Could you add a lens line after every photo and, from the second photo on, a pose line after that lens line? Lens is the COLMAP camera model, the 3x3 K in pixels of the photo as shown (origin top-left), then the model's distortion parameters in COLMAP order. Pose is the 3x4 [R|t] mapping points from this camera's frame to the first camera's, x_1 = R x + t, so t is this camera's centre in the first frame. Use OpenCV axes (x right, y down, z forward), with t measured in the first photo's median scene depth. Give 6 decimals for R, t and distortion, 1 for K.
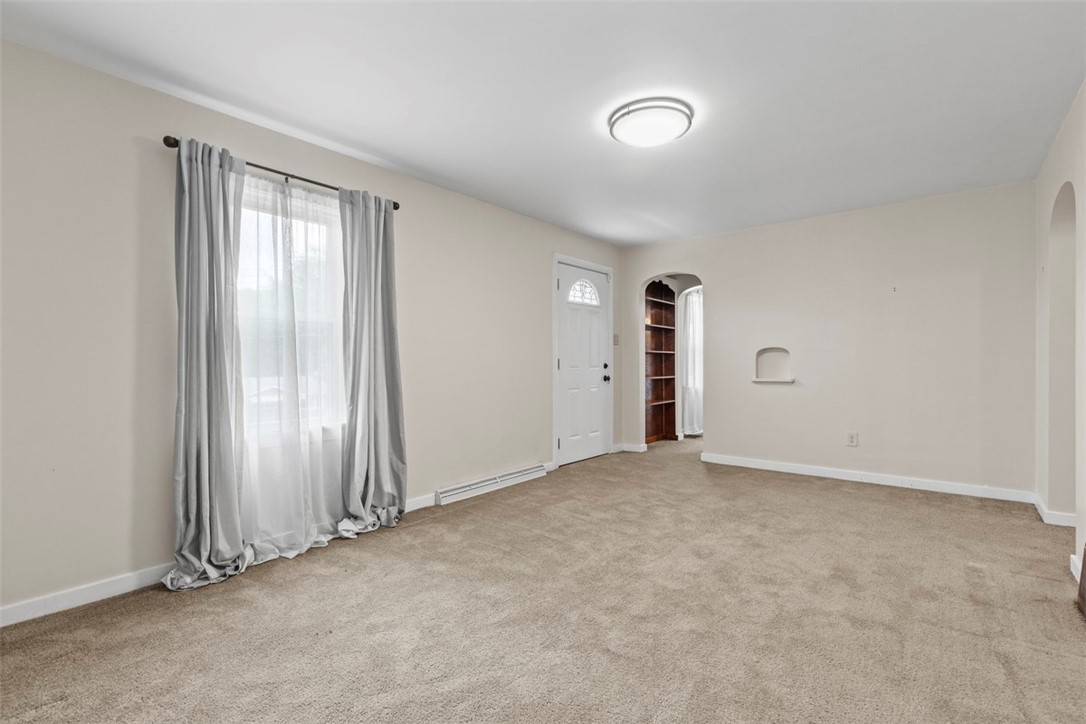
lens RADIAL K [[489.9, 0, 541.5], [0, 489.9, 364.7], [0, 0, 1]] dist [0.002256, 0.000228]
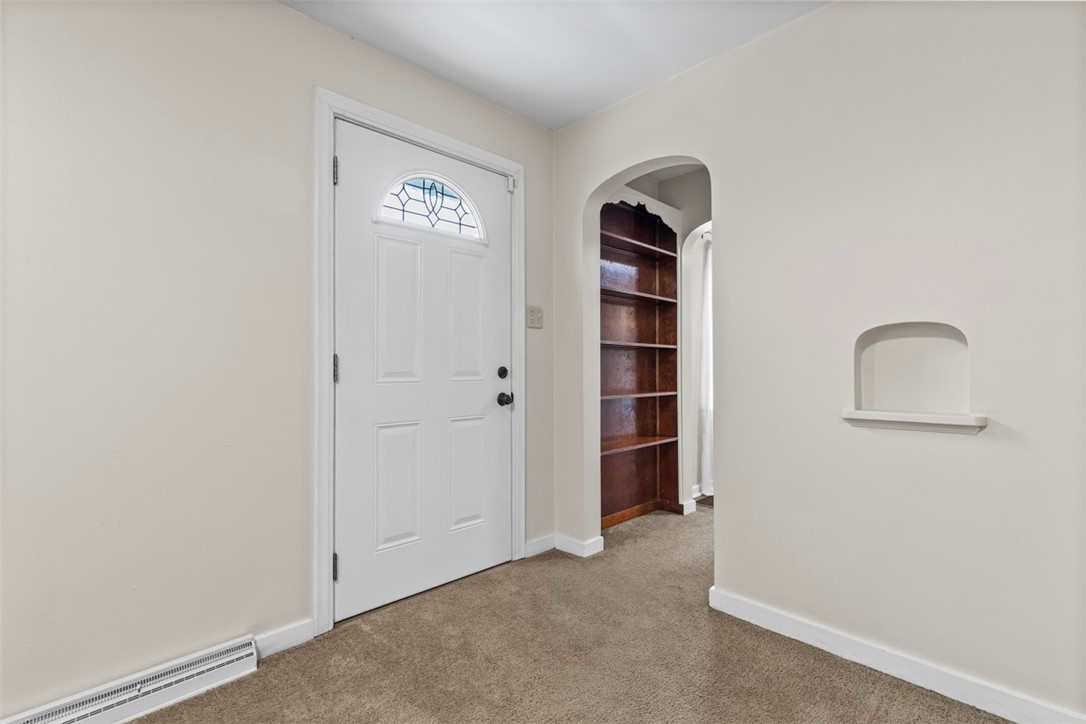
lens RADIAL K [[489.9, 0, 544.6], [0, 489.9, 359.5], [0, 0, 1]] dist [0.002256, 0.000228]
pose [[0.994632, 0.001833, -0.103464, 0.207130], [-0.003720, 0.999830, -0.018046, -0.001461], [0.103413, 0.018334, 0.994469, 0.515917]]
